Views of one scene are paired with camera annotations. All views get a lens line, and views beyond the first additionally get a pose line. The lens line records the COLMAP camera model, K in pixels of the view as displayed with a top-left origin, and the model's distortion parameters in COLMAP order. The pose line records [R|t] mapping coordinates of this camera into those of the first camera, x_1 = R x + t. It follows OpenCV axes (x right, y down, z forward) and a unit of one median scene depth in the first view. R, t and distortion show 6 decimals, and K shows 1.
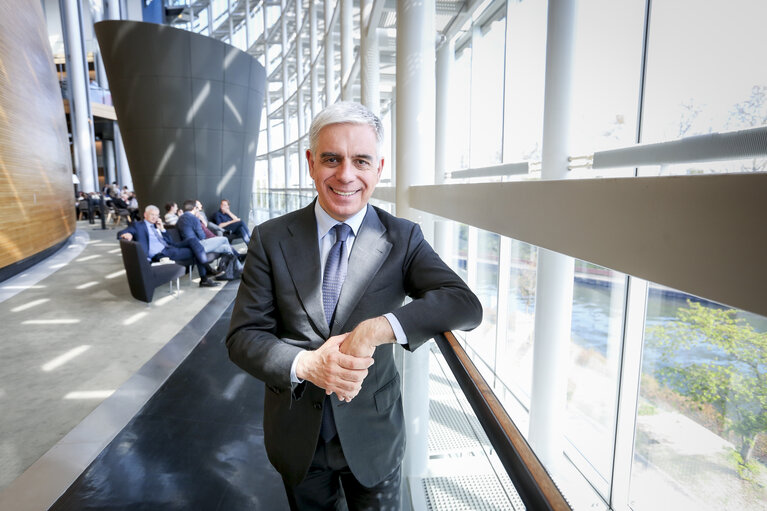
lens RADIAL K [[424.6, 0, 383.6], [0, 424.6, 242.4], [0, 0, 1]] dist [-0.016908, 0.001401]
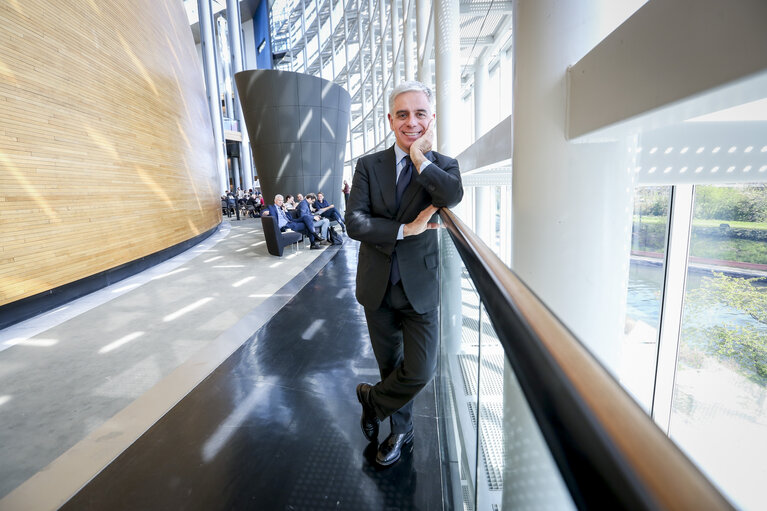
lens RADIAL K [[377.1, 0, 383.5], [0, 377.1, 255.5], [0, 0, 1]] dist [-0.060618, 0.025796]
pose [[0.984140, -0.010036, -0.177109, 0.023424], [0.016850, 0.999173, 0.037016, 0.044353], [0.176591, -0.039413, 0.983495, -0.126733]]
